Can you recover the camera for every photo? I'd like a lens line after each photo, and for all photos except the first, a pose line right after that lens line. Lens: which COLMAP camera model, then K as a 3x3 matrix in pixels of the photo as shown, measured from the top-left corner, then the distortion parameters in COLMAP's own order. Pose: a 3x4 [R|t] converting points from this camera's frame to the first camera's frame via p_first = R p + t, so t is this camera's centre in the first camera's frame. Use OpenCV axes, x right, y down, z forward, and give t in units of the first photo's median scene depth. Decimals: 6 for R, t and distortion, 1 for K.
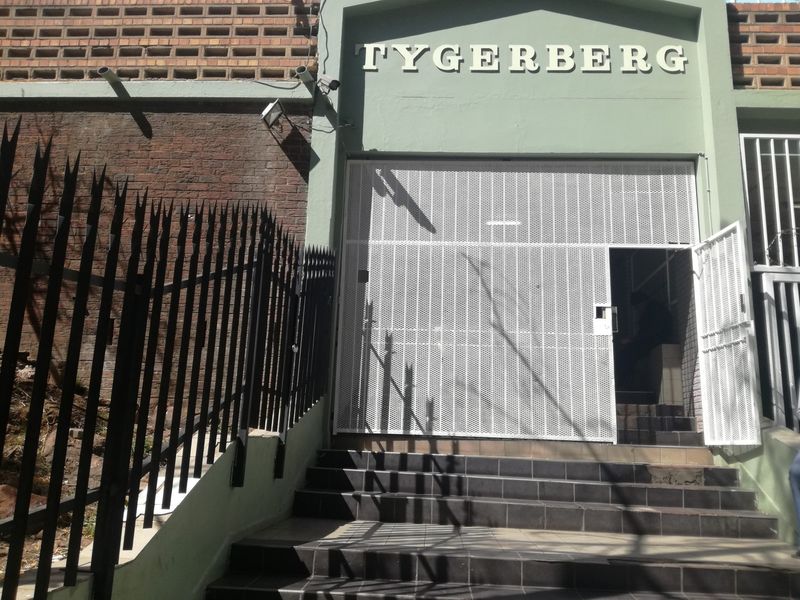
lens RADIAL K [[654.4, 0, 399.9], [0, 654.4, 306.5], [0, 0, 1]] dist [0.129175, -0.238391]
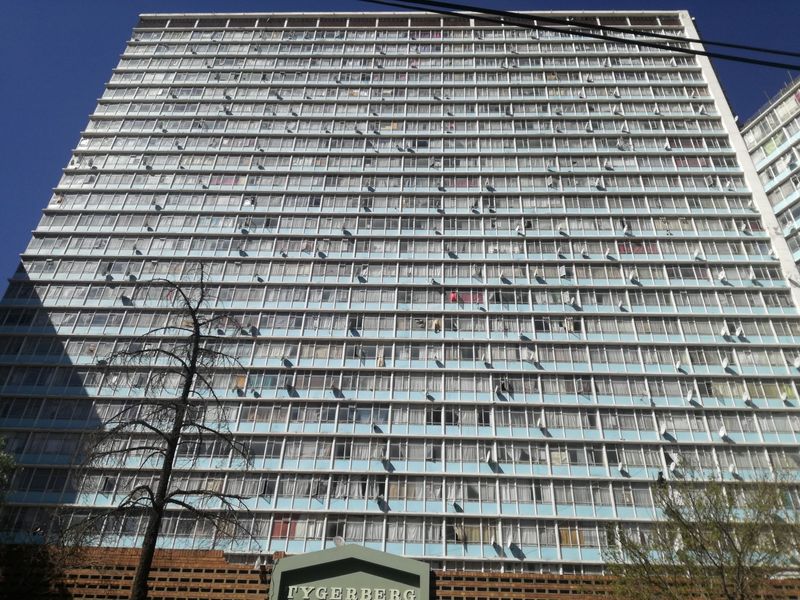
lens RADIAL K [[654.4, 0, 399.9], [0, 654.4, 306.5], [0, 0, 1]] dist [0.129175, -0.238391]
pose [[0.999740, 0.012886, 0.018830, 0.308974], [-0.004082, 0.912957, -0.408035, -0.343587], [-0.022449, 0.407851, 0.912772, -1.756801]]
